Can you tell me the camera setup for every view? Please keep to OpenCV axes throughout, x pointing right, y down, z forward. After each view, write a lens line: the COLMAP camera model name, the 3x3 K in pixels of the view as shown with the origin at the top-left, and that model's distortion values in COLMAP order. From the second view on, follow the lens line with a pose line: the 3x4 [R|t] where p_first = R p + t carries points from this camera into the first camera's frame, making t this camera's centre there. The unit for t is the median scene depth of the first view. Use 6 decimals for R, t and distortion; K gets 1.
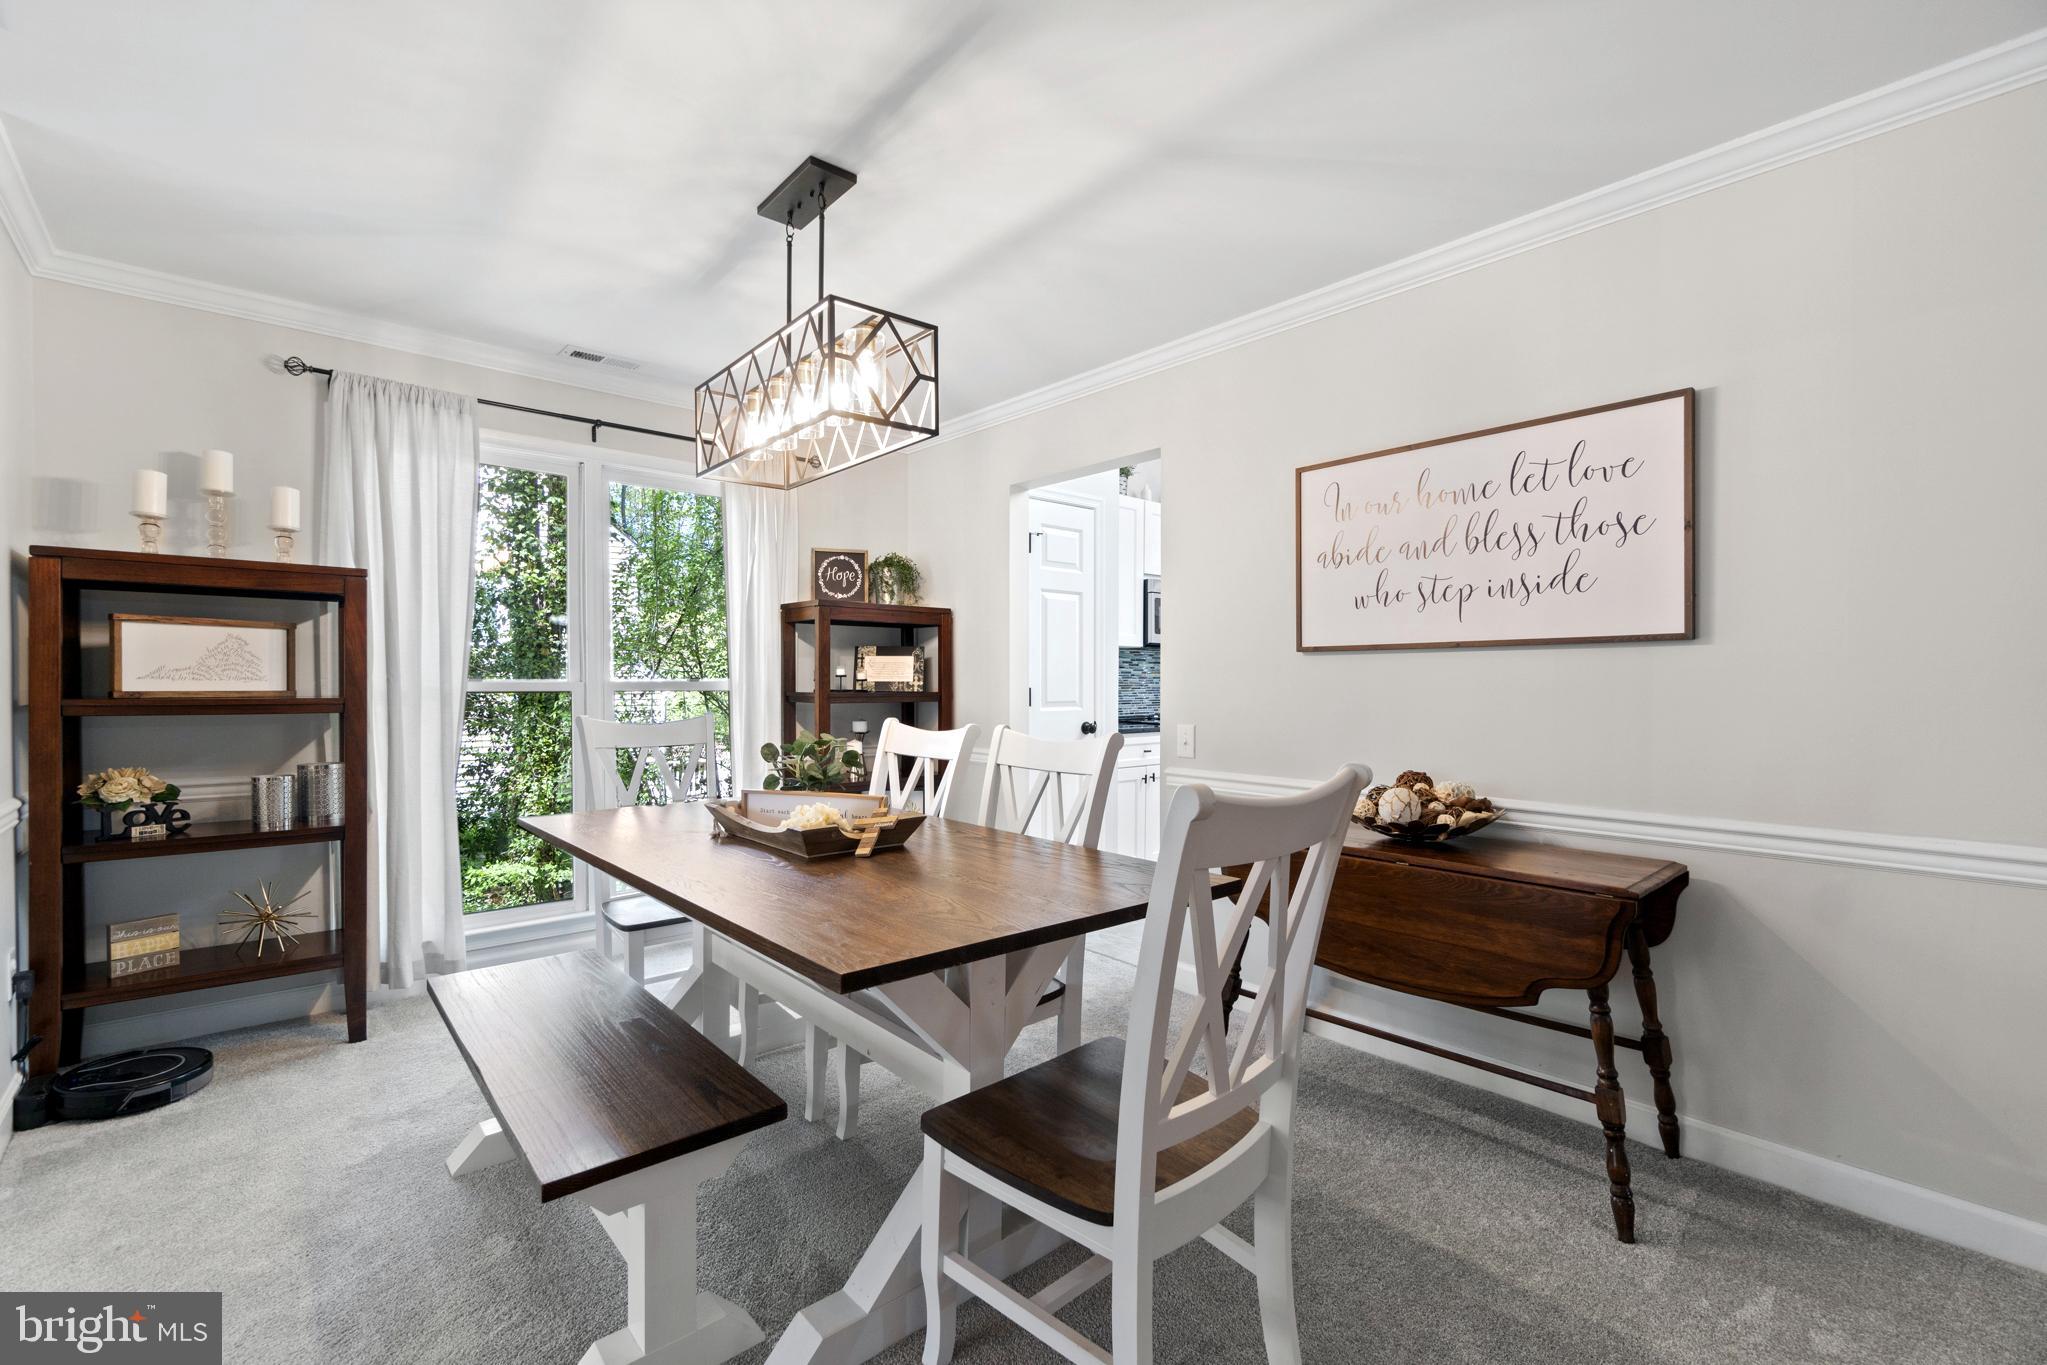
lens RADIAL K [[885.8, 0, 1023.5], [0, 885.8, 685.8], [0, 0, 1]] dist [-0.003687, -0.000152]
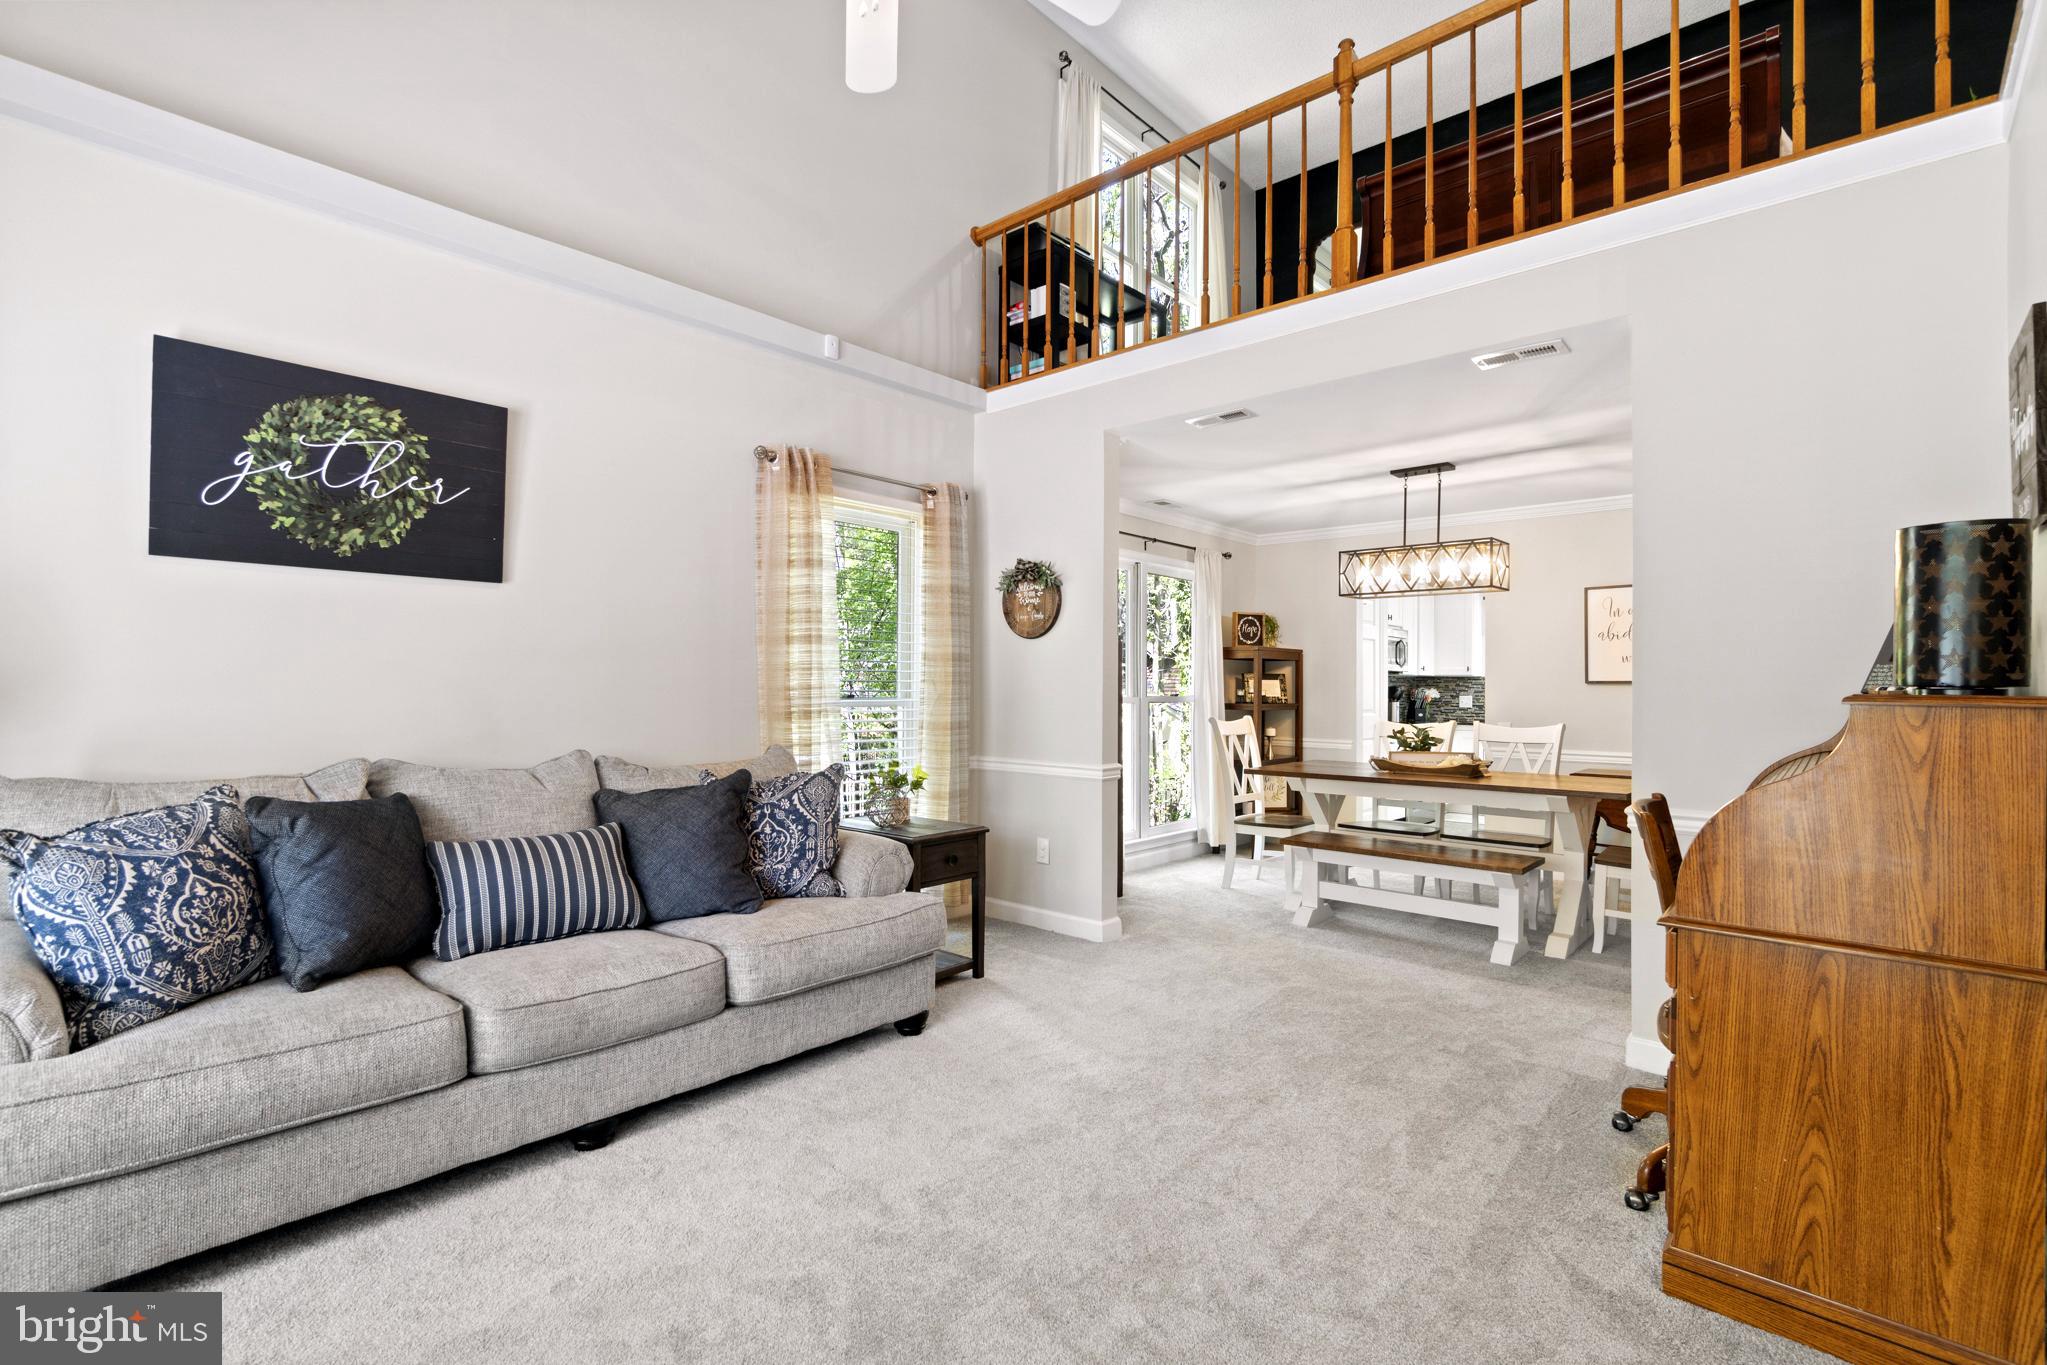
lens RADIAL K [[933.4, 0, 1021.3], [0, 933.4, 681.2], [0, 0, 1]] dist [-0.003654, 0.000215]
pose [[0.993759, 0.006057, 0.111387, -1.182507], [-0.004870, 0.999928, -0.010924, -0.016772], [-0.111445, 0.010313, 0.993717, -0.904447]]
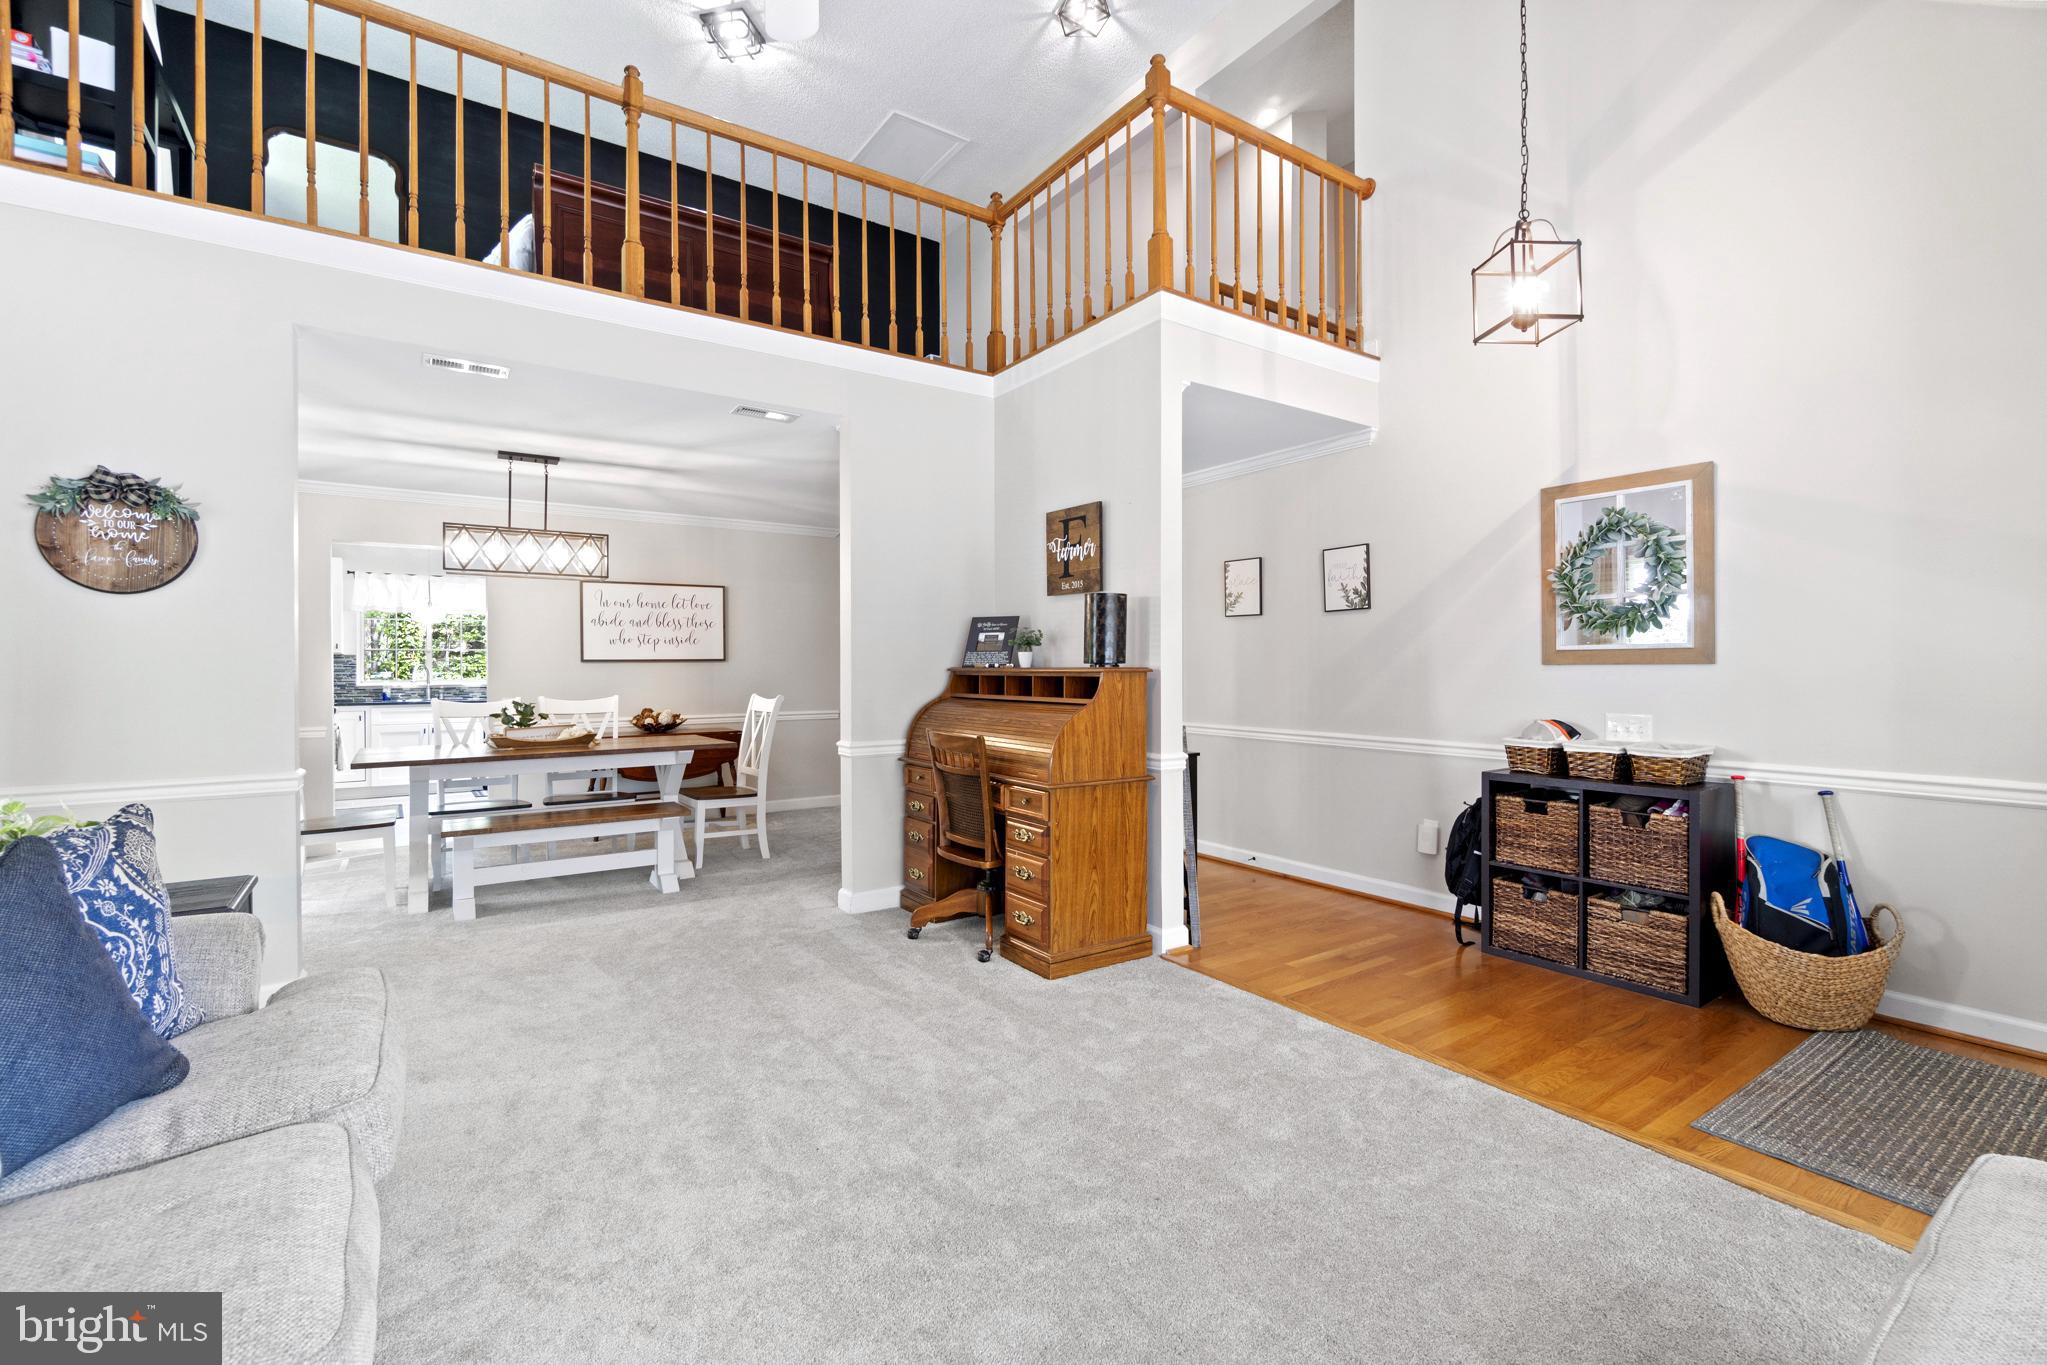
lens RADIAL K [[885.8, 0, 1011.5], [0, 885.8, 668.6], [0, 0, 1]] dist [-0.003687, -0.000152]
pose [[0.127778, -0.003695, 0.991796, -1.872587], [0.007533, 0.999968, 0.002755, -0.019996], [-0.991774, 0.007120, 0.127802, -0.384028]]
